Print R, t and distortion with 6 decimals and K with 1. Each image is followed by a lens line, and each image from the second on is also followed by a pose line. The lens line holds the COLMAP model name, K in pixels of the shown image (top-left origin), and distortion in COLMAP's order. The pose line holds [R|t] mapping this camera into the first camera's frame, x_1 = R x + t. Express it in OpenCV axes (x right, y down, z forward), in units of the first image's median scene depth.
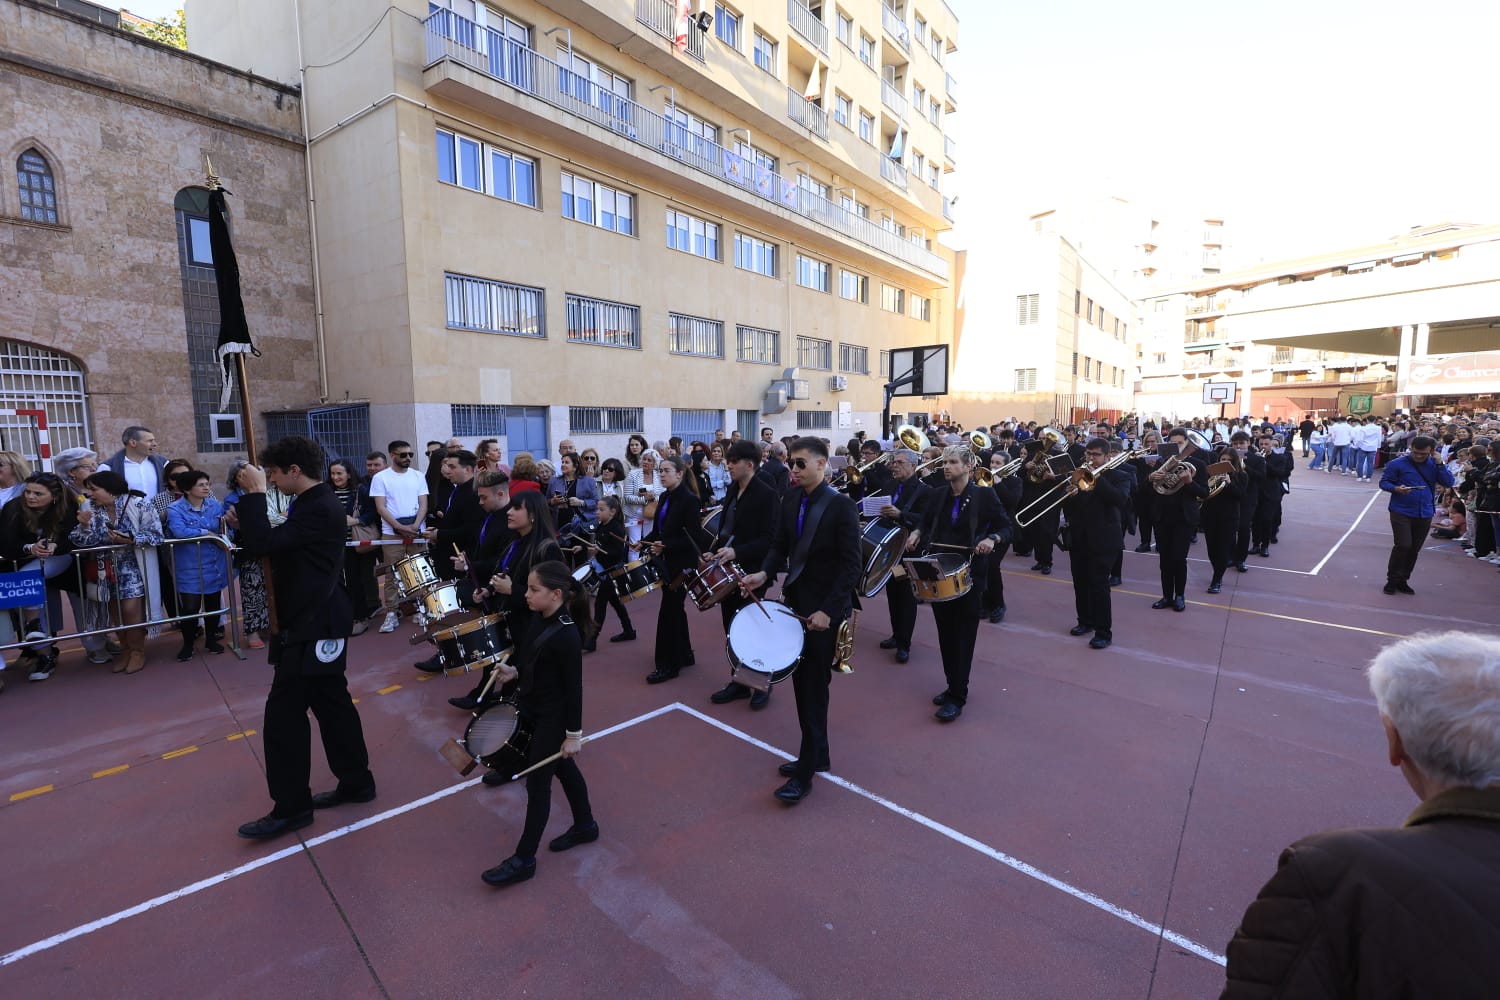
lens RADIAL K [[684.6, 0, 716.3], [0, 684.6, 507.0], [0, 0, 1]] dist [-0.002613, -0.000967]
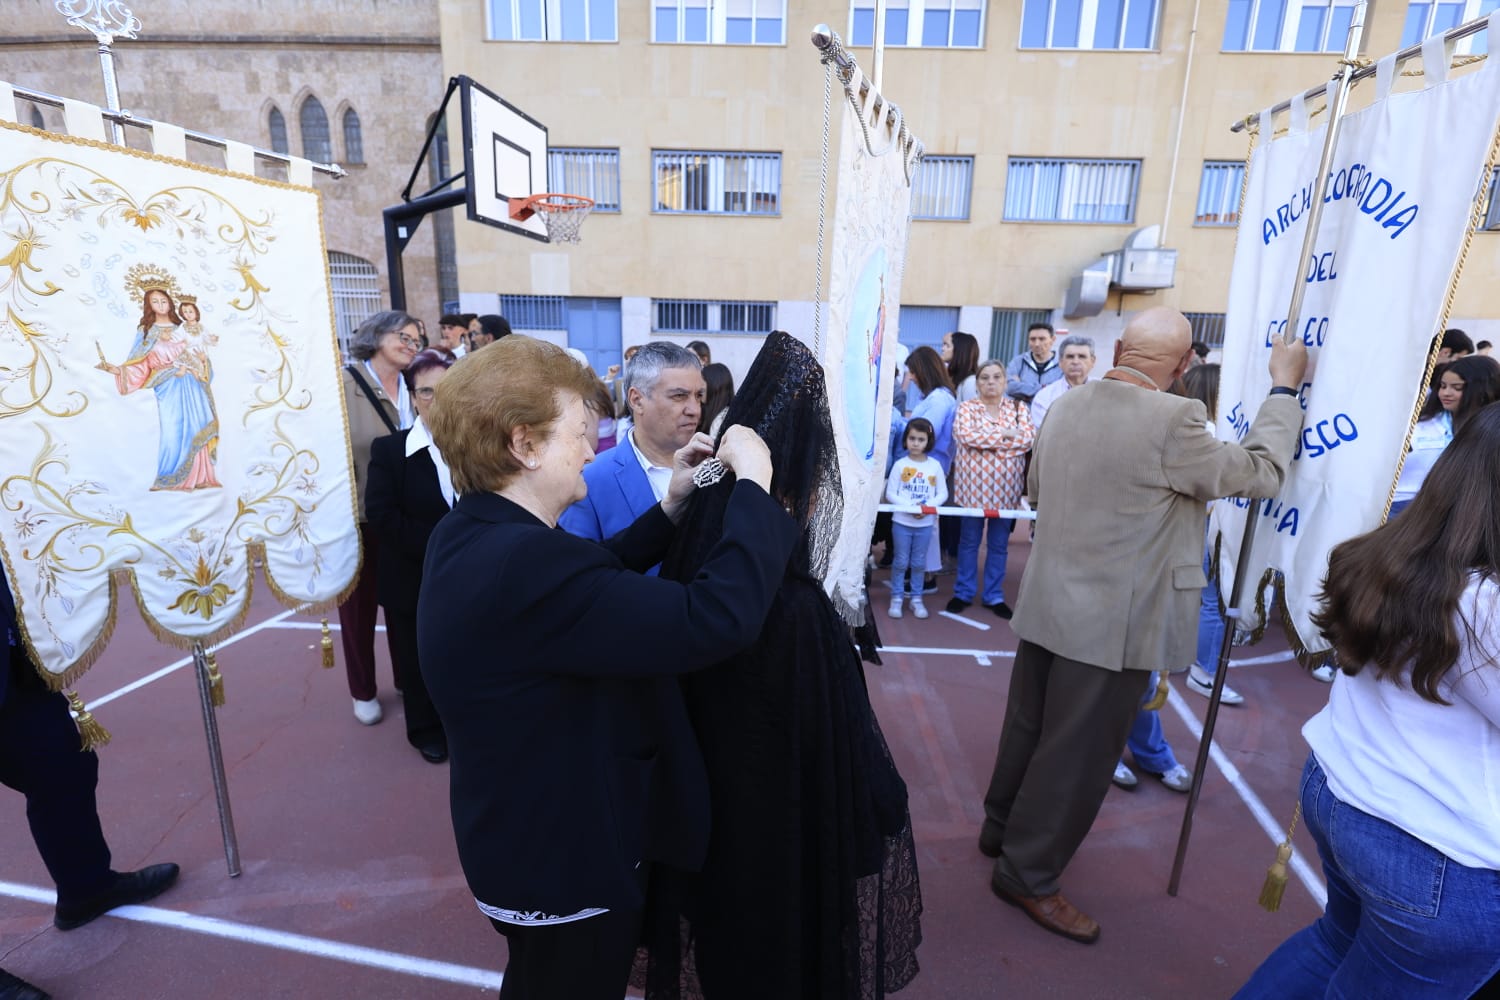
lens RADIAL K [[684.6, 0, 716.3], [0, 684.6, 507.0], [0, 0, 1]] dist [-0.002613, -0.000967]
pose [[0.579232, 0.220740, -0.784706, 0.616767], [-0.129345, 0.975330, 0.178887, -0.072325], [0.804835, -0.002119, 0.593494, 0.692016]]
